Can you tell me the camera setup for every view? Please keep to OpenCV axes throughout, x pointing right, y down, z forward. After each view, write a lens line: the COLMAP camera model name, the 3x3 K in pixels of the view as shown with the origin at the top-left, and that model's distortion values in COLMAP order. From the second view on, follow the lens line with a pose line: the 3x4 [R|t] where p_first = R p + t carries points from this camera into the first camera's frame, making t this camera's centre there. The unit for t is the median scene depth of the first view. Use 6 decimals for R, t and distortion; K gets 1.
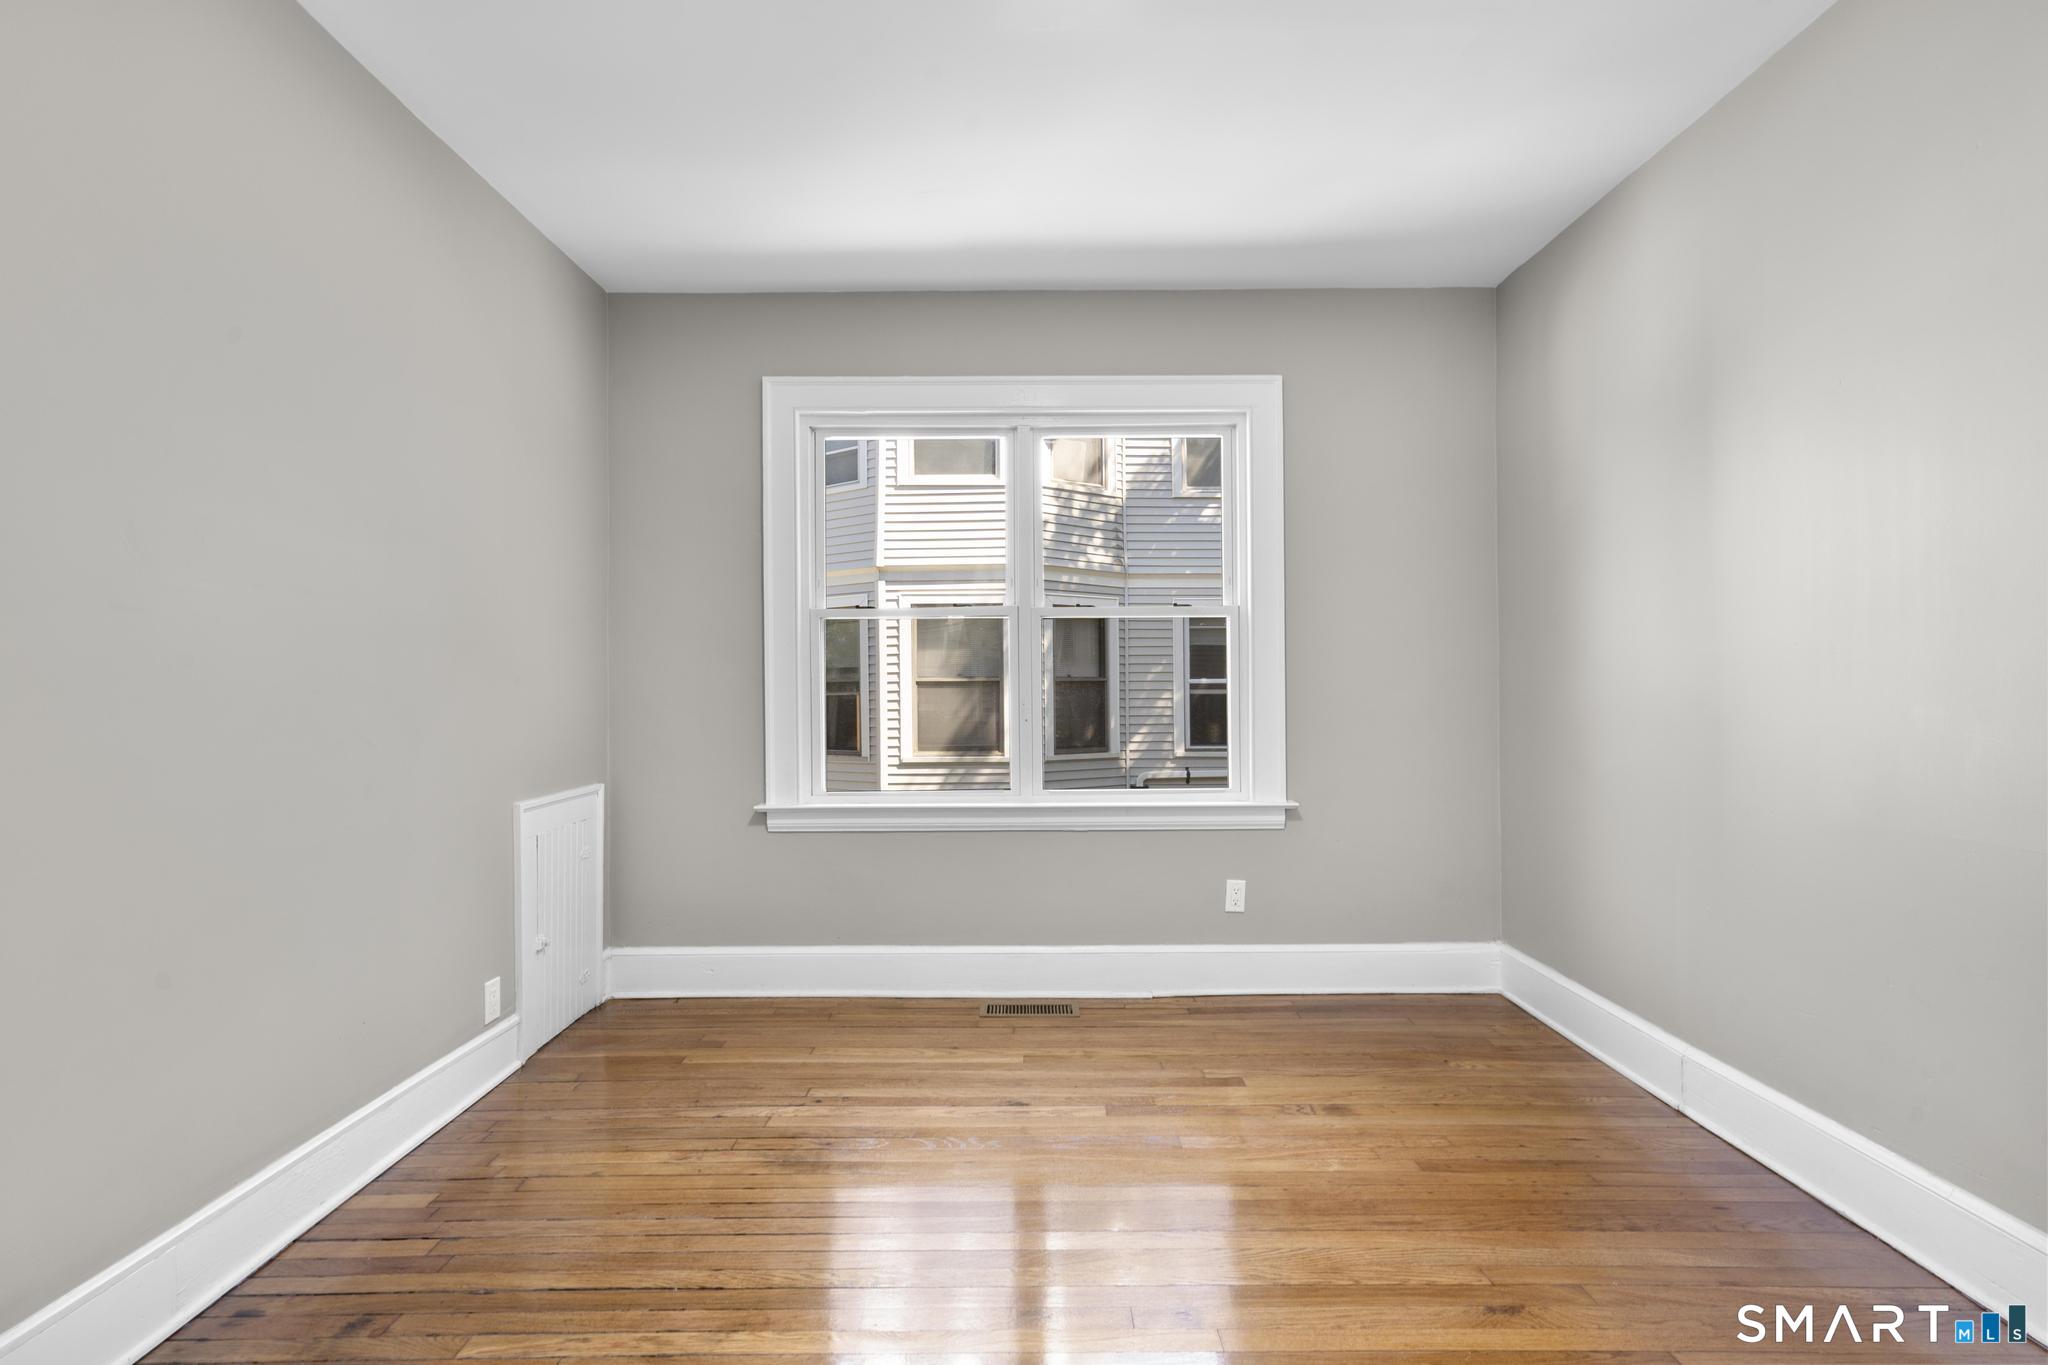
lens RADIAL K [[918.3, 0, 1022.6], [0, 918.3, 687.0], [0, 0, 1]] dist [-0.011129, 0.006215]
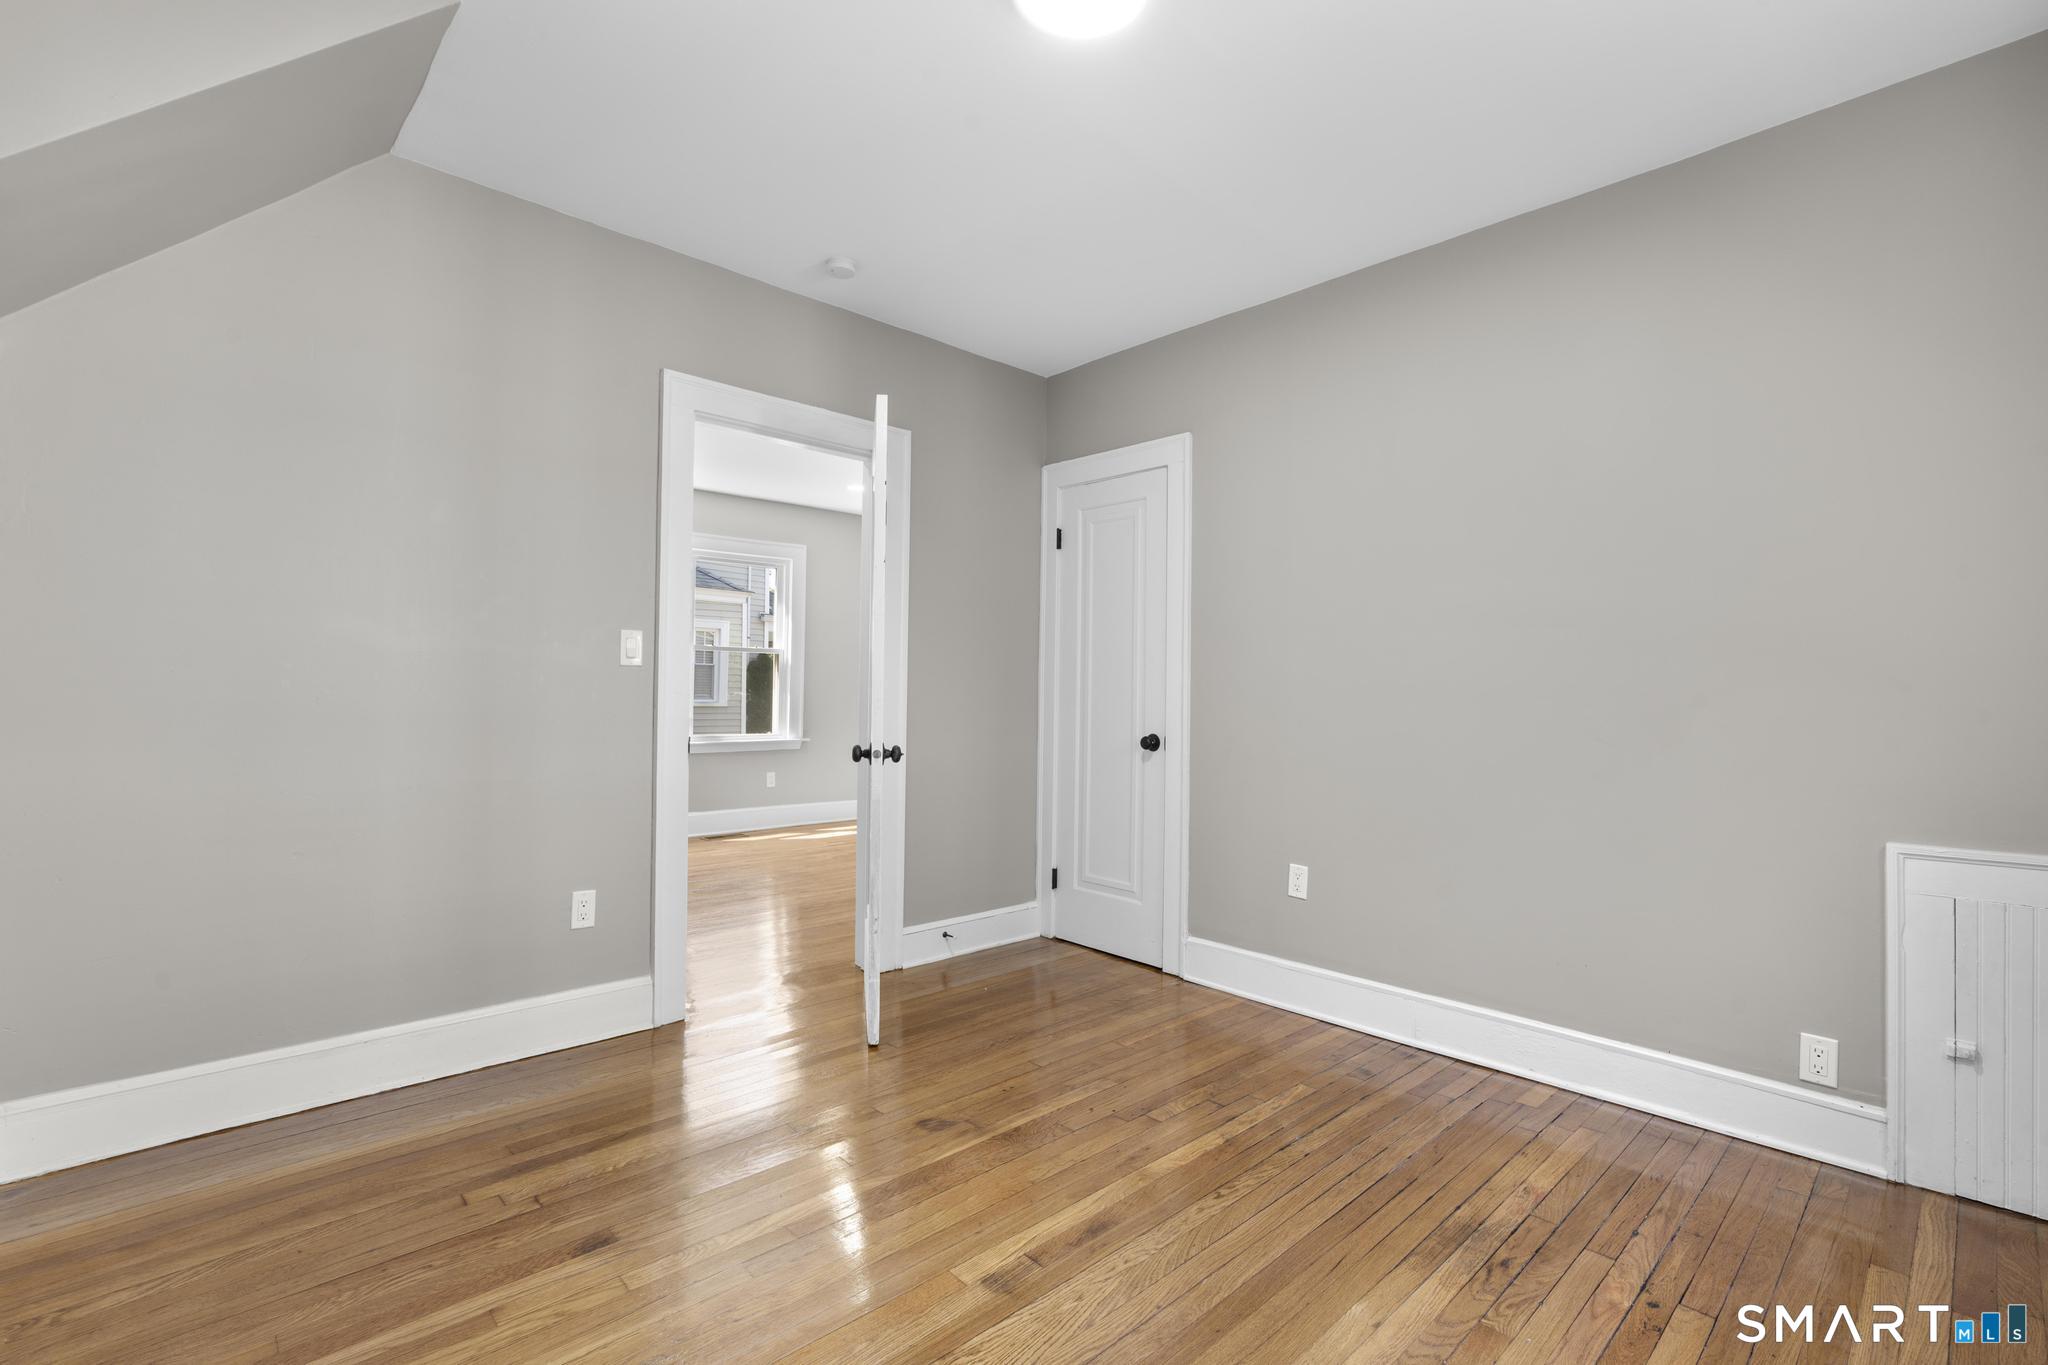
lens RADIAL K [[918.3, 0, 1022.6], [0, 918.3, 687.0], [0, 0, 1]] dist [-0.011129, 0.006215]
pose [[-0.719773, 0.003105, -0.694203, 0.703306], [0.002930, 0.999995, 0.001435, -0.017369], [0.694203, -0.001002, -0.719778, 1.377598]]
